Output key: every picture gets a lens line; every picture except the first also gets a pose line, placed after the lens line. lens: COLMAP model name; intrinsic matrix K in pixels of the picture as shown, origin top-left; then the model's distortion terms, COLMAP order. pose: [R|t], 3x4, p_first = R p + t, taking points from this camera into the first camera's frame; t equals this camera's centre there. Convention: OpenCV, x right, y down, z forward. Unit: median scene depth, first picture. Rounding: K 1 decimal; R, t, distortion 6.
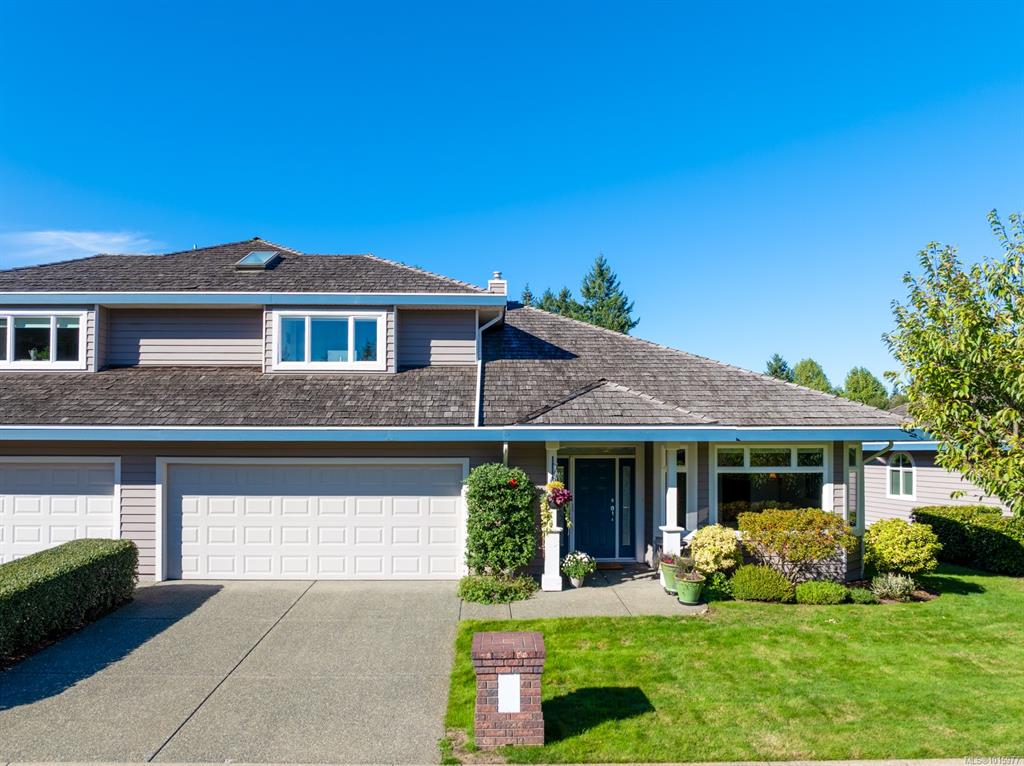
lens RADIAL K [[739.1, 0, 514.4], [0, 739.1, 441.4], [0, 0, 1]] dist [-0.041378, 0.008148]
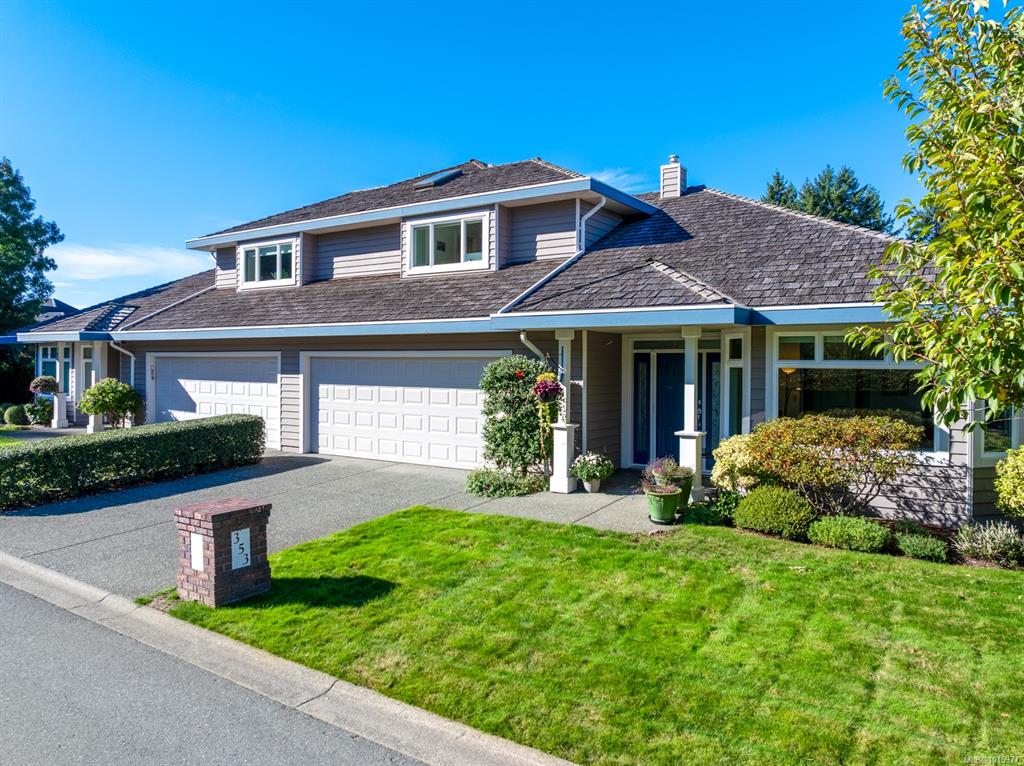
lens RADIAL K [[718.7, 0, 512.0], [0, 718.7, 383.0], [0, 0, 1]] dist [-0.027056, -0.000512]
pose [[0.815136, 0.018783, -0.578966, 0.513005], [-0.000245, 0.999485, 0.032080, 0.036740], [0.579270, -0.026007, 0.814721, 0.236049]]
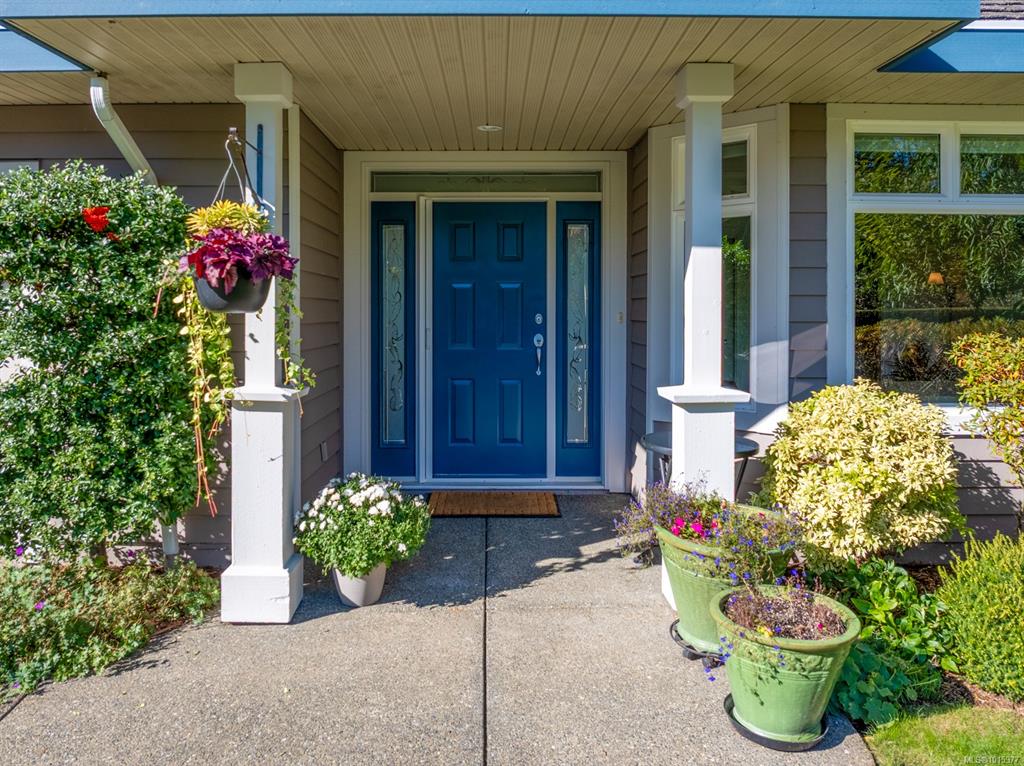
lens RADIAL K [[863.2, 0, 507.3], [0, 863.2, 319.2], [0, 0, 1]] dist [-0.045561, -0.006479]
pose [[0.999905, 0.001534, -0.013688, 0.145281], [-0.001244, 0.999774, 0.021235, 0.083641], [0.013717, -0.021216, 0.999681, 0.681657]]
